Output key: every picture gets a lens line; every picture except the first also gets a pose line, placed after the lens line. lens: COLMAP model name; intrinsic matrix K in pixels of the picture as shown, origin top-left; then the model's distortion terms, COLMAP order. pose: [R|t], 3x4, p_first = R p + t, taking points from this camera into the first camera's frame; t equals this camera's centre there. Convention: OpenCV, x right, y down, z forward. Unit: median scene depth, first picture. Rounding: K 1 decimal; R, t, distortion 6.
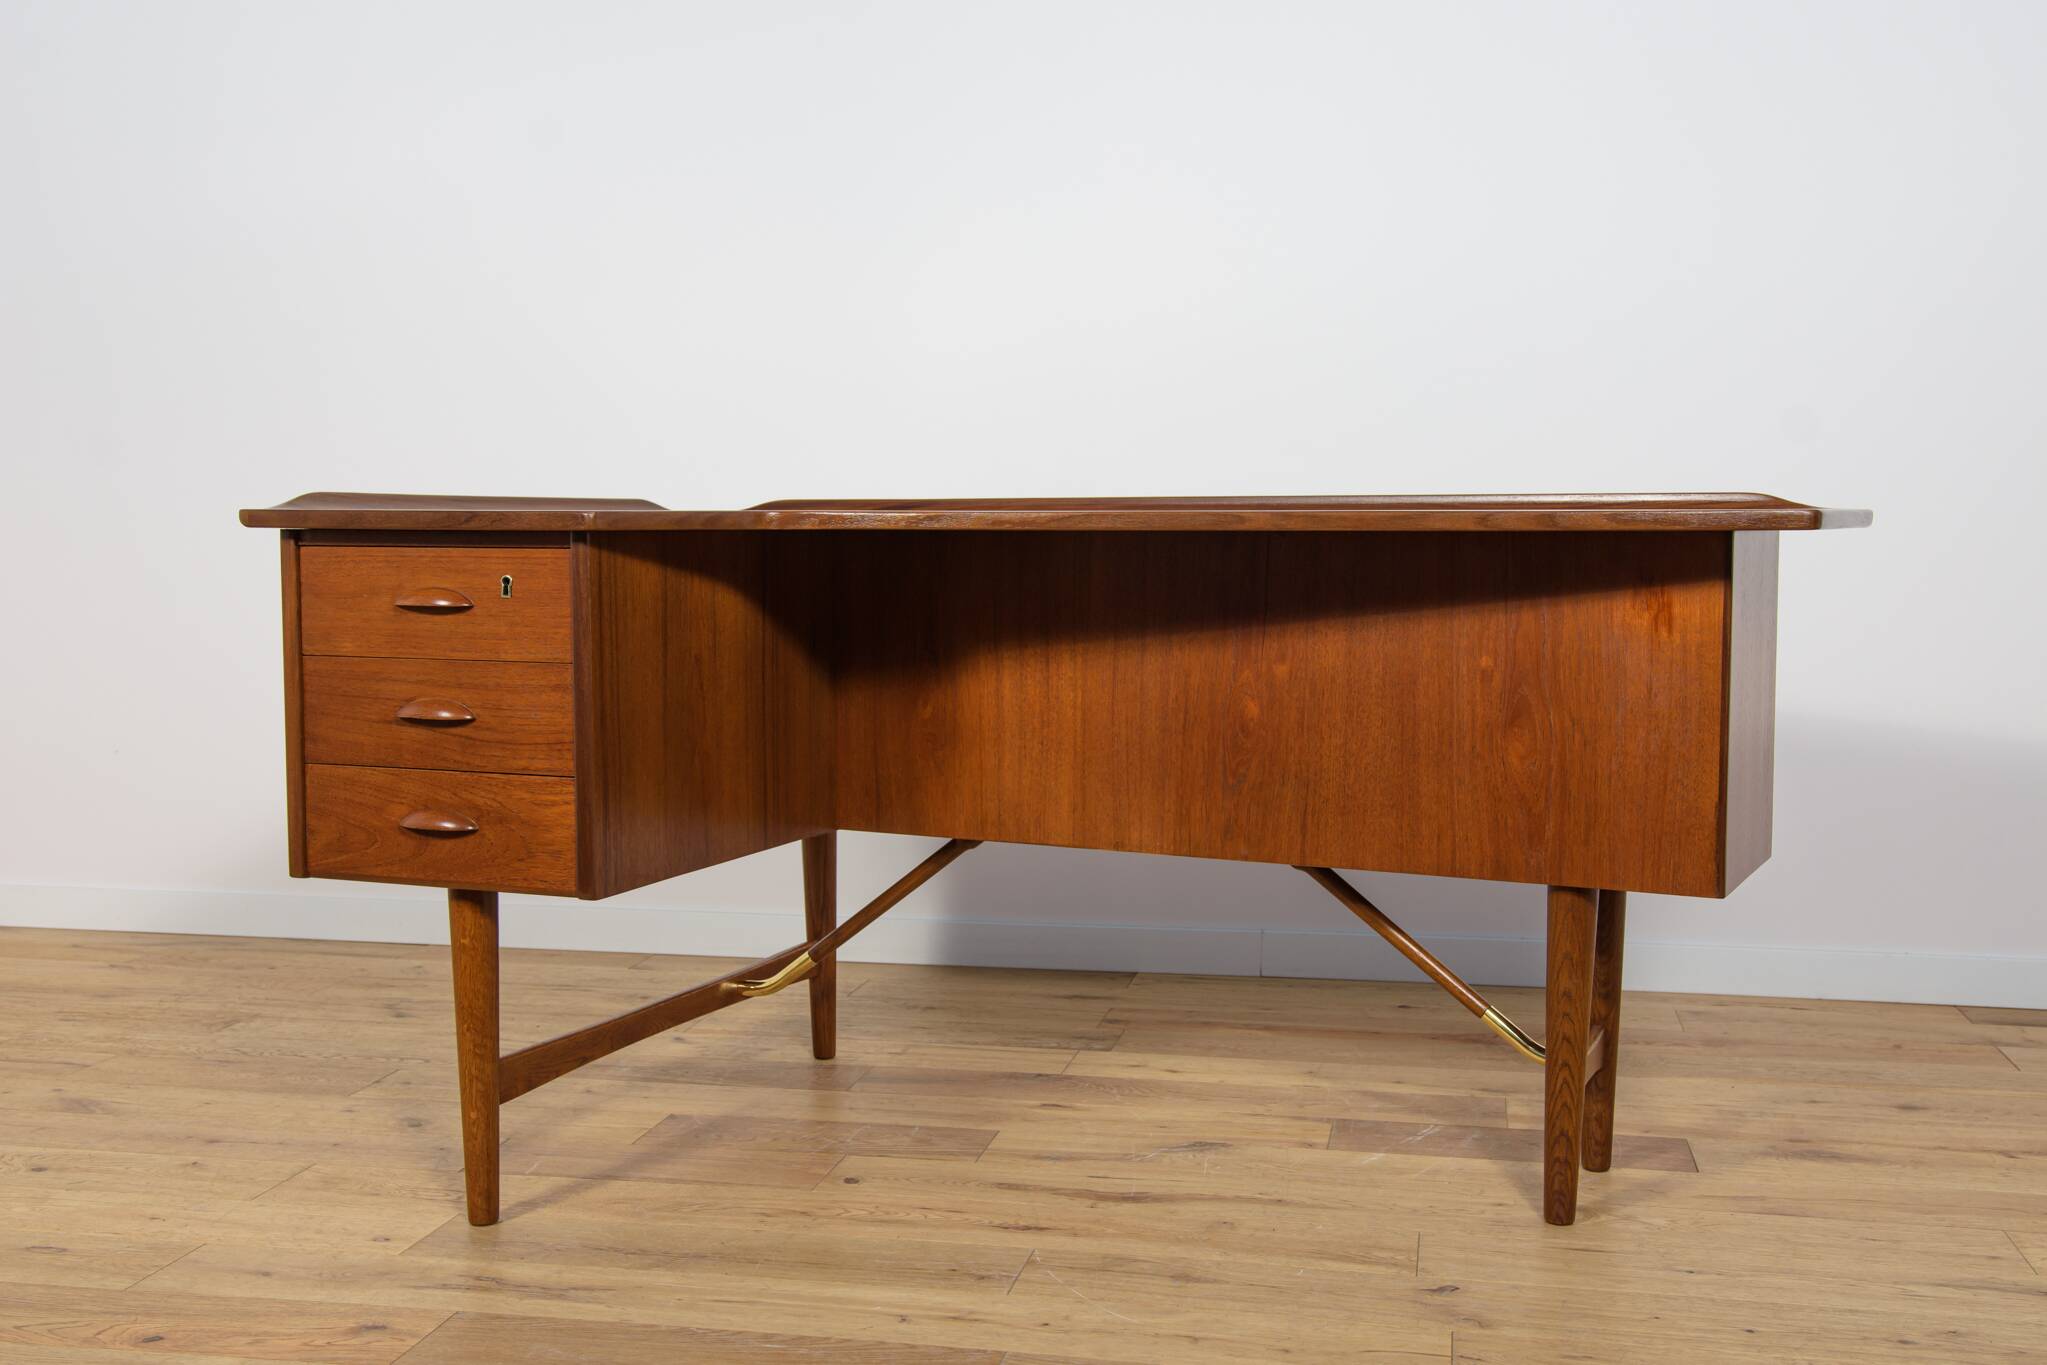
lens RADIAL K [[2068.2, 0, 1027.8], [0, 2068.2, 671.8], [0, 0, 1]] dist [-0.002997, 0.000000]
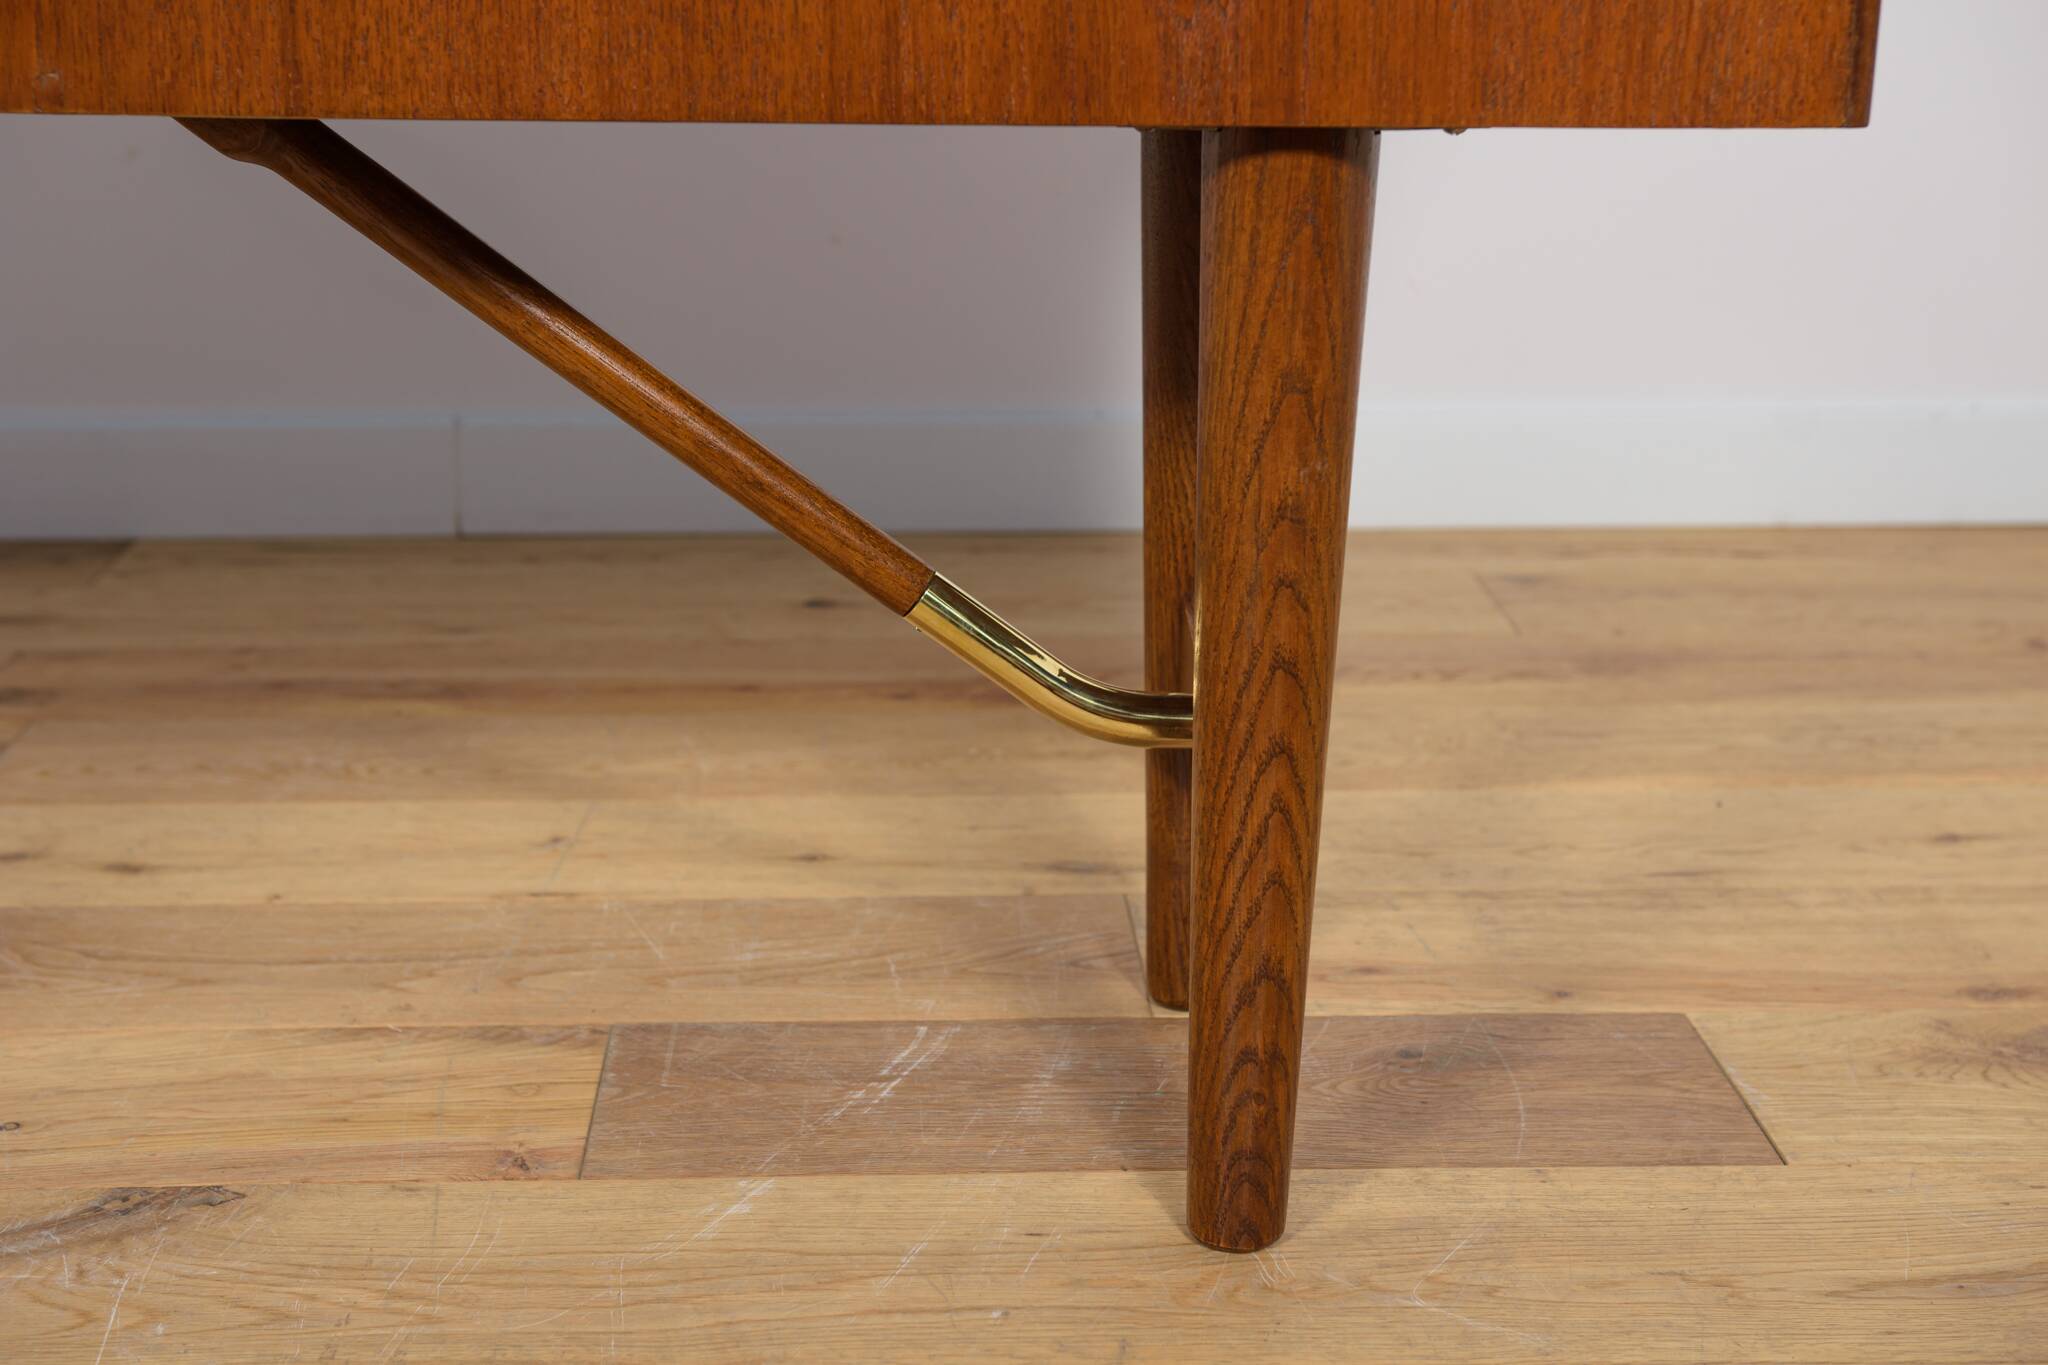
lens RADIAL K [[2920.5, 0, 1002.1], [0, 2920.5, 741.3], [0, 0, 1]] dist [0.098369, 0.000000]
pose [[0.969015, -0.068713, 0.237252, 0.112265], [0.010503, 0.971121, 0.238356, 0.076030], [-0.246778, -0.228479, 0.941753, 0.631047]]
